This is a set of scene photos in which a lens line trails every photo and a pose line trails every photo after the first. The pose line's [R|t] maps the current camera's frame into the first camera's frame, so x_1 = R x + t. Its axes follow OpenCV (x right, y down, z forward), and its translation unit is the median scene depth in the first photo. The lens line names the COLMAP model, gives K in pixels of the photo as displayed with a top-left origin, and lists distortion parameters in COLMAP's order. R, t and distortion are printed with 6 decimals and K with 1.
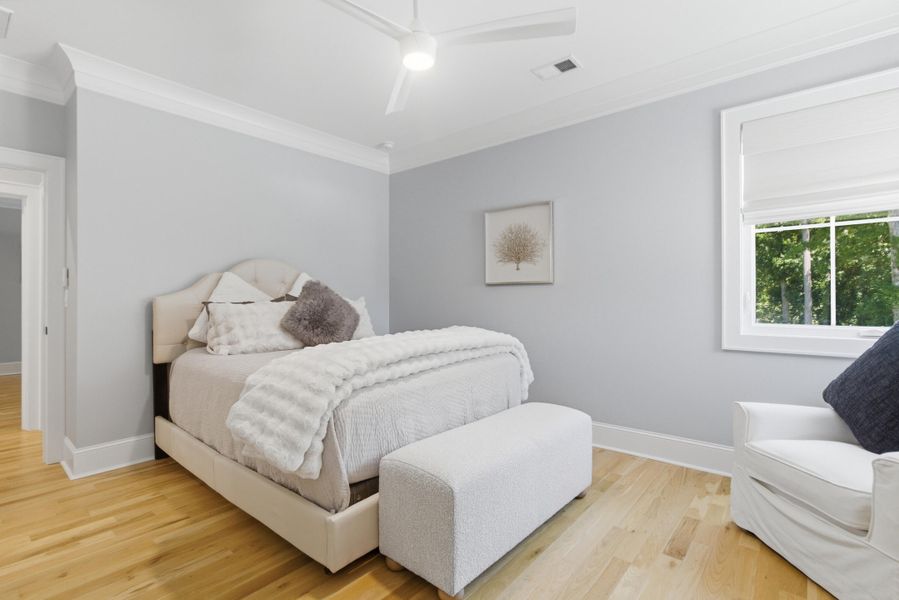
lens RADIAL K [[422.9, 0, 453.3], [0, 422.9, 300.0], [0, 0, 1]] dist [-0.011034, 0.008593]
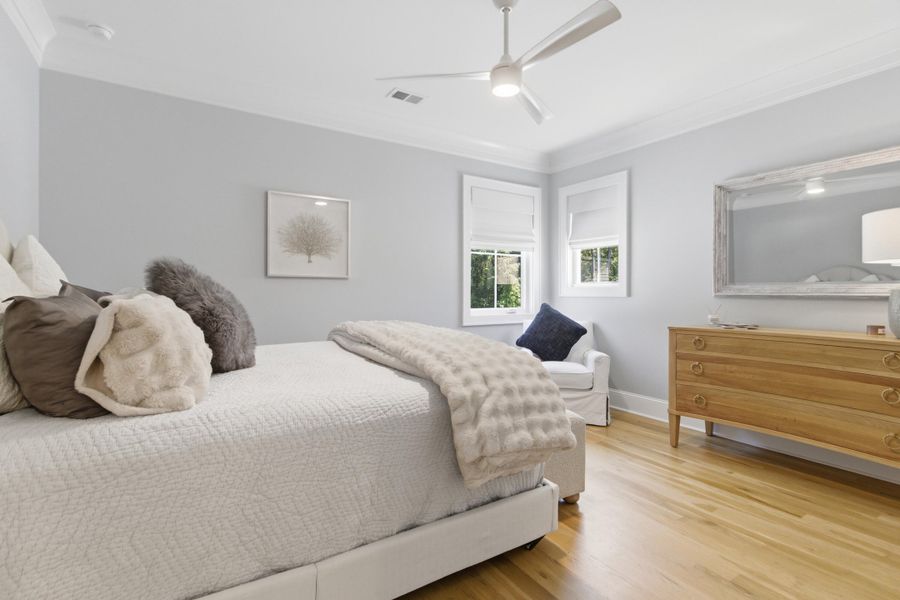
lens RADIAL K [[423.4, 0, 453.1], [0, 423.4, 297.2], [0, 0, 1]] dist [-0.011034, 0.008593]
pose [[0.303747, -0.017745, 0.952587, -0.692191], [-0.009053, 0.999728, 0.021509, -0.018314], [-0.952710, -0.015157, 0.303504, 0.427385]]
